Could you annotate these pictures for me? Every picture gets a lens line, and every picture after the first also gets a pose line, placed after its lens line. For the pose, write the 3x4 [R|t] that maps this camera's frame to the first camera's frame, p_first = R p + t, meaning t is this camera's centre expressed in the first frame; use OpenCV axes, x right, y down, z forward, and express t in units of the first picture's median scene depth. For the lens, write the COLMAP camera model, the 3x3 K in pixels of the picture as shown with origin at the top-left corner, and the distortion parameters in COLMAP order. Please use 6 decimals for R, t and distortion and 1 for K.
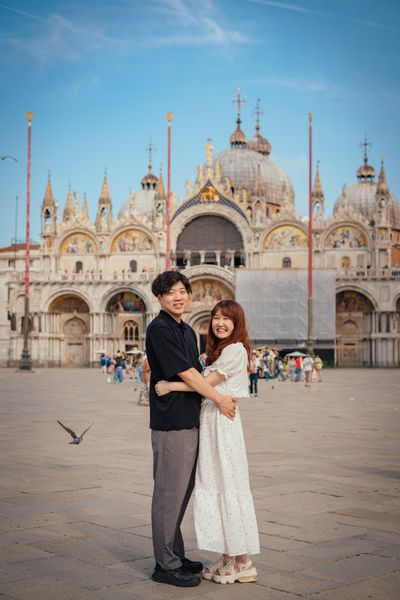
lens RADIAL K [[942.5, 0, 212.5], [0, 942.5, 305.4], [0, 0, 1]] dist [-0.017989, 0.000000]
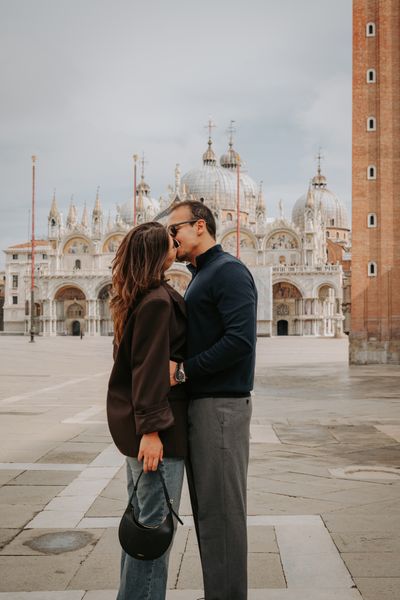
lens RADIAL K [[942.5, 0, 211.4], [0, 942.5, 308.3], [0, 0, 1]] dist [-0.017989, 0.000000]
pose [[0.999362, -0.004297, -0.035443, 0.087327], [0.005239, 0.999635, 0.026515, -0.014234], [0.035317, -0.026684, 0.999020, -0.285239]]
